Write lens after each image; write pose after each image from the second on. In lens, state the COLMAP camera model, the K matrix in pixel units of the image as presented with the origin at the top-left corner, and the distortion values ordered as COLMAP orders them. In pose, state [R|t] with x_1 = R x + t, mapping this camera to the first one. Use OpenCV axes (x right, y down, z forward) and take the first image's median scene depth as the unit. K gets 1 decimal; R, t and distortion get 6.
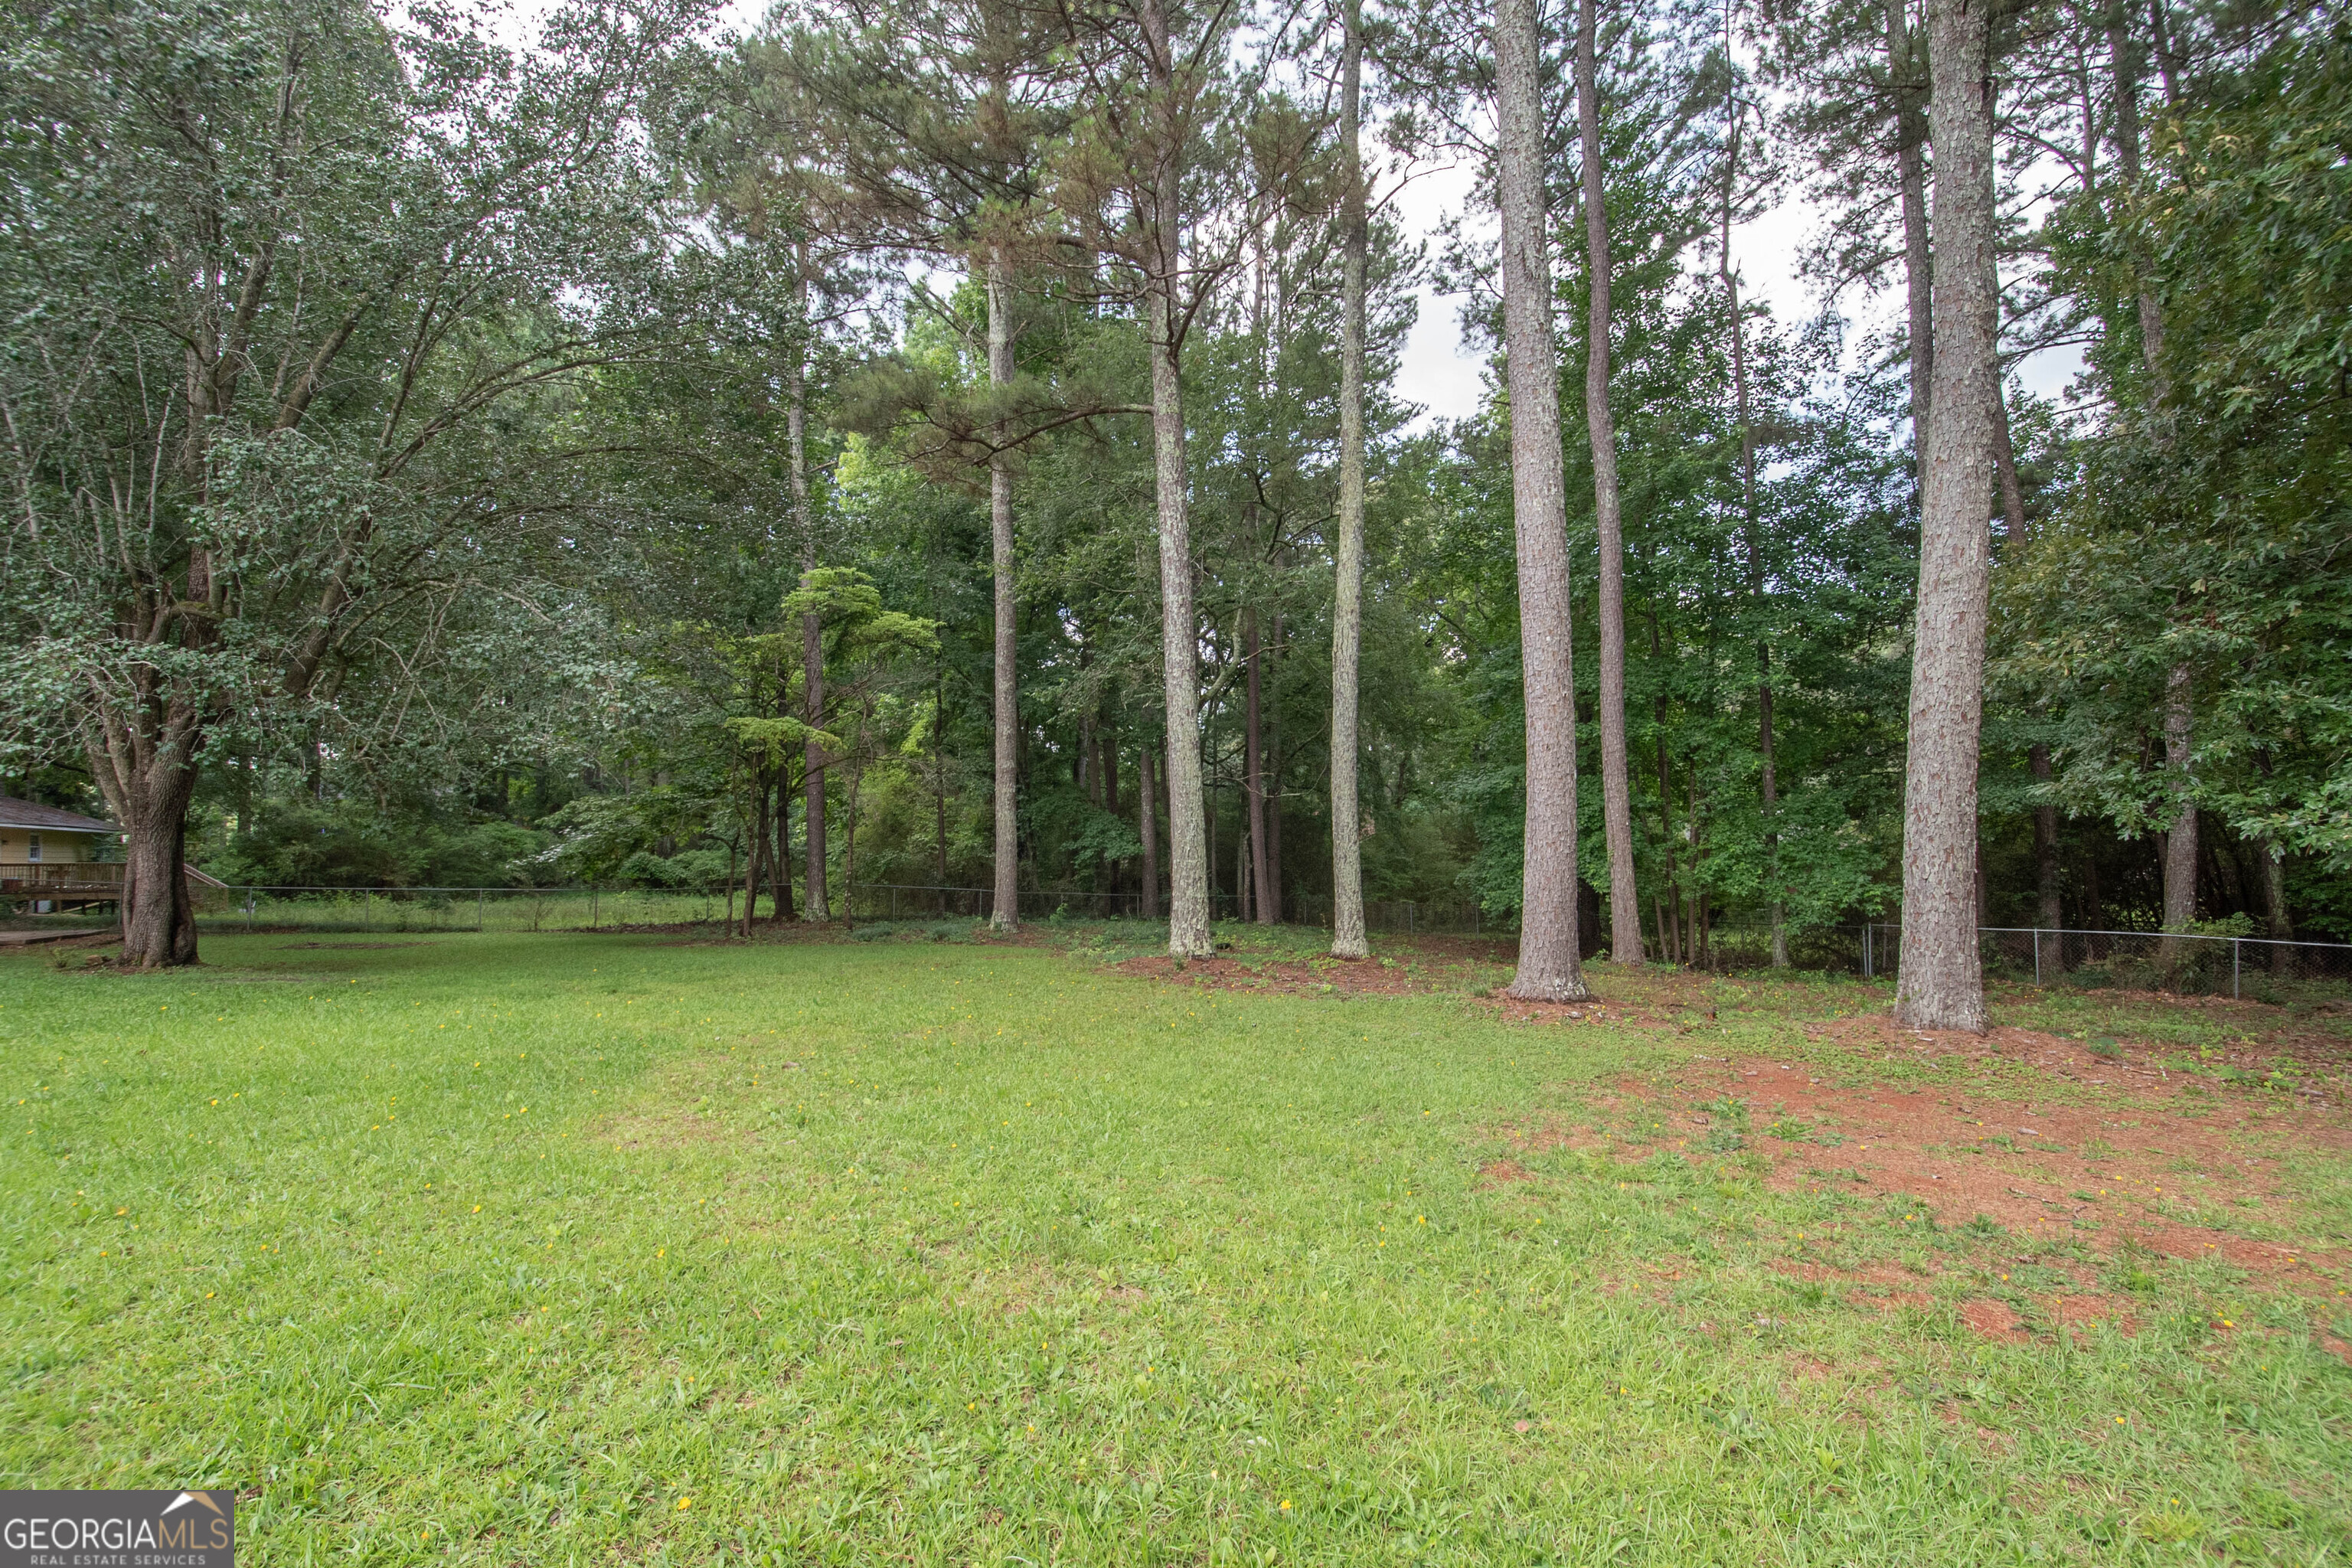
lens RADIAL K [[1036.3, 0, 1176.4], [0, 1036.3, 809.3], [0, 0, 1]] dist [0.010865, -0.021566]
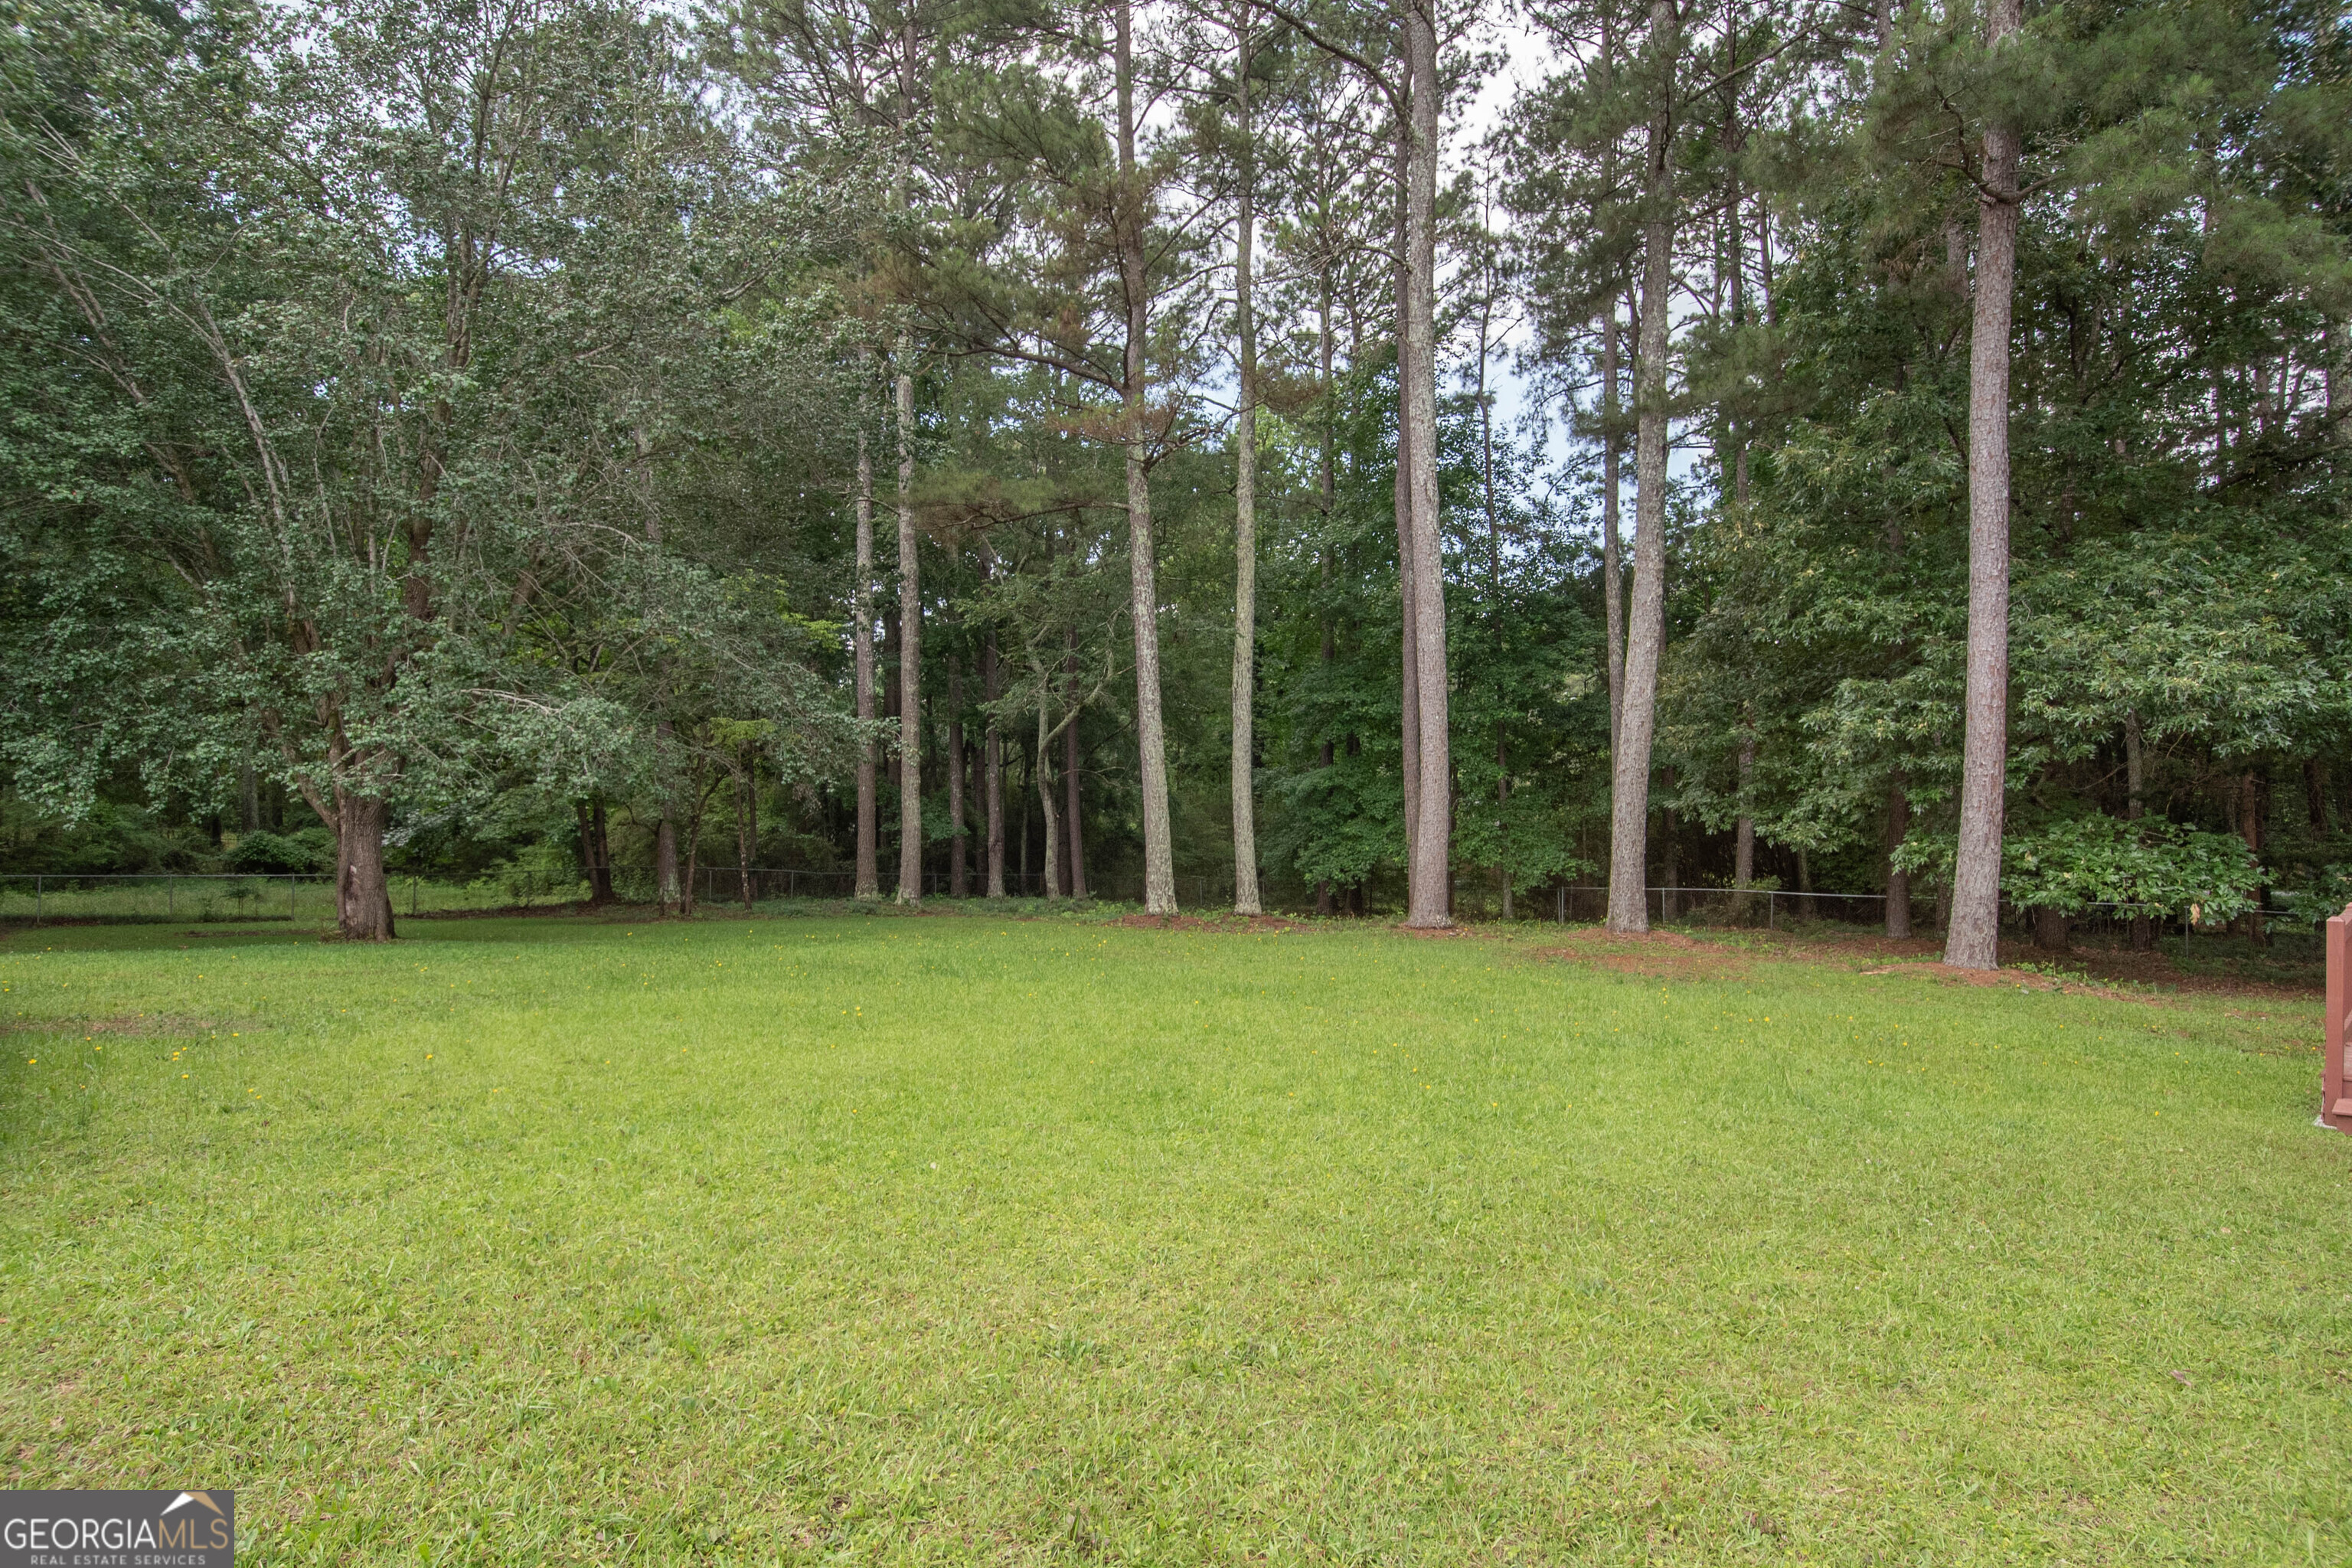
lens RADIAL K [[1245.3, 0, 1173.0], [0, 1245.3, 813.4], [0, 0, 1]] dist [-0.002300, -0.000318]
pose [[0.947546, 0.003461, 0.319601, -0.450942], [-0.013821, 0.999450, 0.030153, -0.039402], [-0.319321, -0.032988, 0.947072, -0.514806]]
